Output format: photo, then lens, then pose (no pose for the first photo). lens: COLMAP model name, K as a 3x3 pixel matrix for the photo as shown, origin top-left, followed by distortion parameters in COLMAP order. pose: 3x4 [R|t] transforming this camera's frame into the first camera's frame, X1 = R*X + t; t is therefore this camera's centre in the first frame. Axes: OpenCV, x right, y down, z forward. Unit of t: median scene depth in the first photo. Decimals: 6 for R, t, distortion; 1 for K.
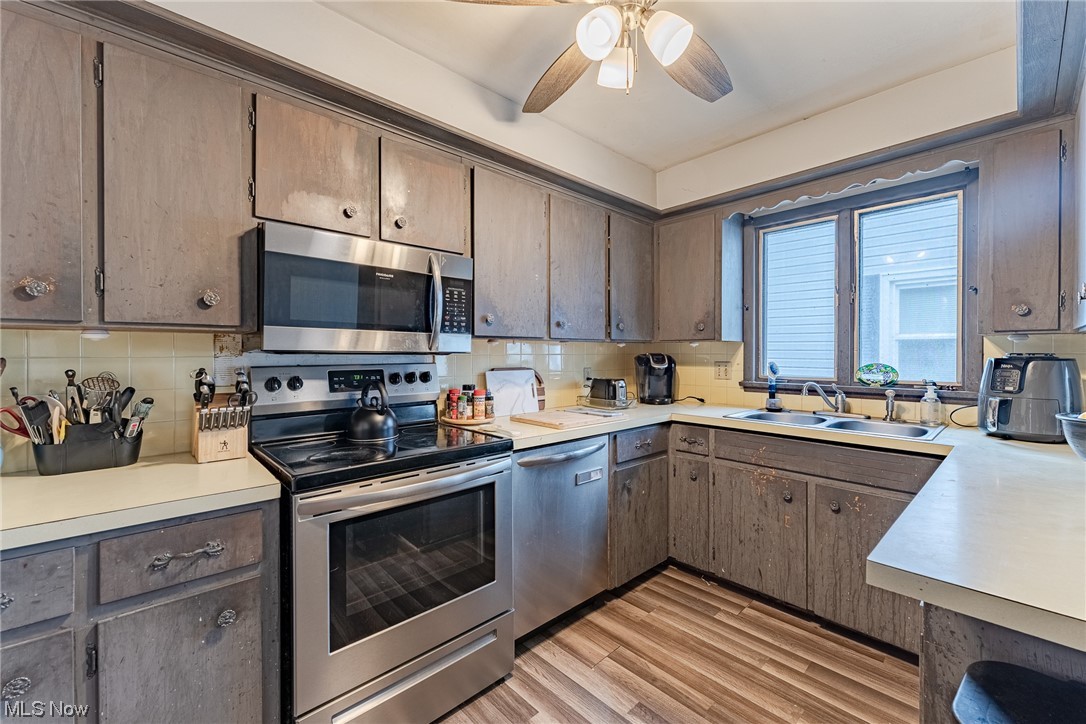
lens RADIAL K [[440.6, 0, 542.2], [0, 440.6, 354.4], [0, 0, 1]] dist [0.000895, 0.000063]
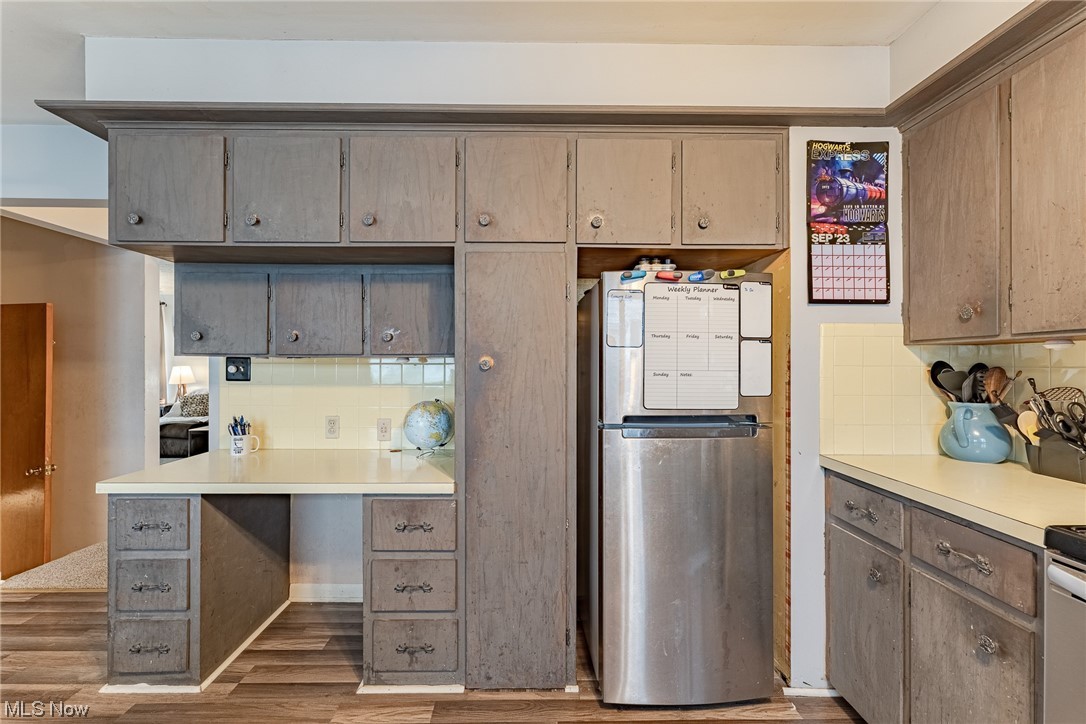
lens RADIAL K [[451.4, 0, 538.5], [0, 451.4, 359.6], [0, 0, 1]] dist [0.000525, 0.000024]
pose [[-0.672013, -0.004191, -0.740528, 0.411820], [-0.002858, 0.999991, -0.003066, -0.002936], [0.740534, 0.000056, -0.672019, 0.601054]]
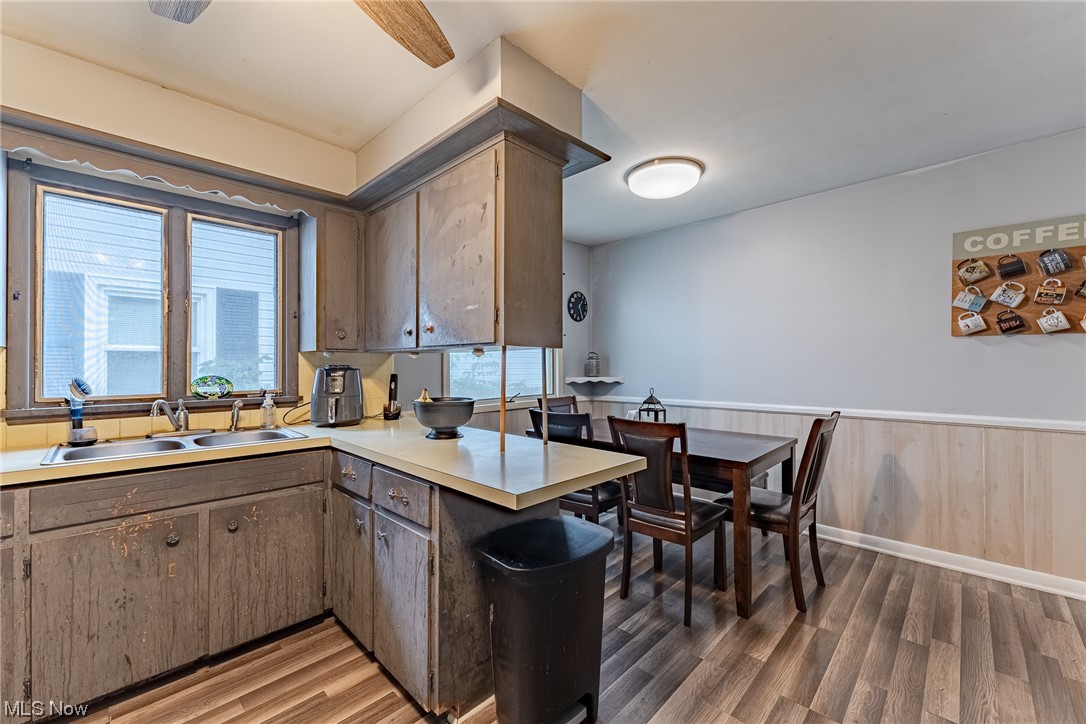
lens RADIAL K [[437.4, 0, 543.0], [0, 437.4, 362.0], [0, 0, 1]] dist [0.000747, -0.000070]
pose [[-0.050141, 0.006487, 0.998721, -0.362026], [0.004861, 0.999969, -0.006251, -0.000645], [-0.998730, 0.004541, -0.050171, 0.424814]]
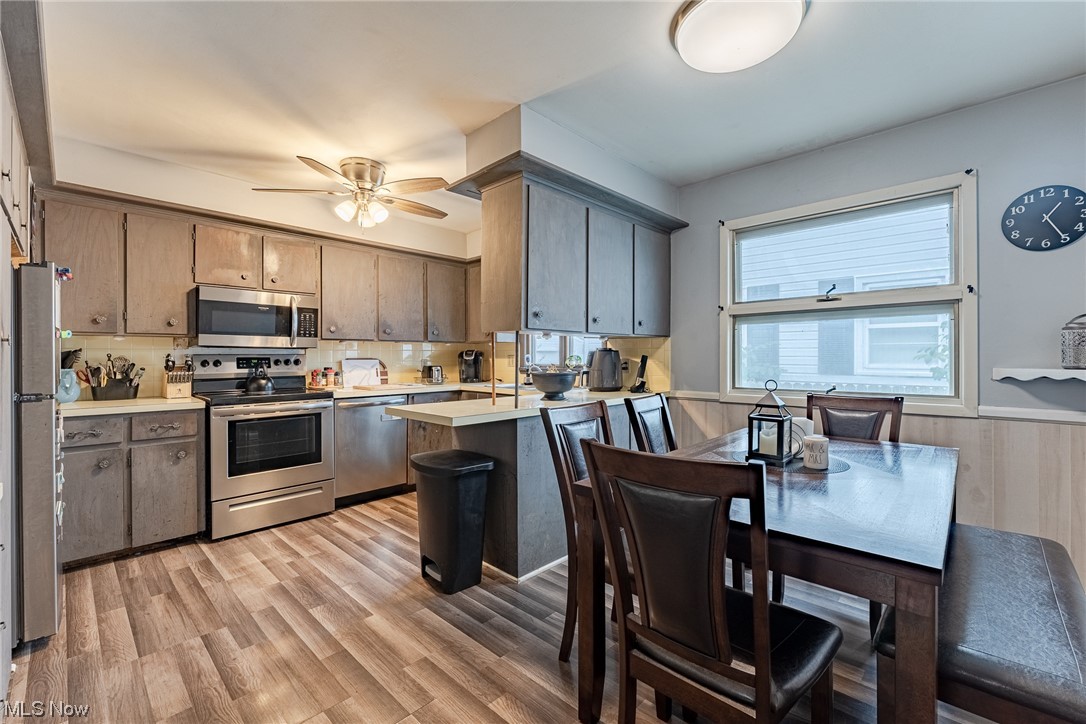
lens RADIAL K [[444.4, 0, 538.2], [0, 444.4, 355.1], [0, 0, 1]] dist [-0.006896, -0.000143]
pose [[0.997677, -0.001446, 0.068103, 0.695803], [0.001676, 0.999993, -0.003324, 0.037837], [-0.068098, 0.003431, 0.997673, -1.009013]]
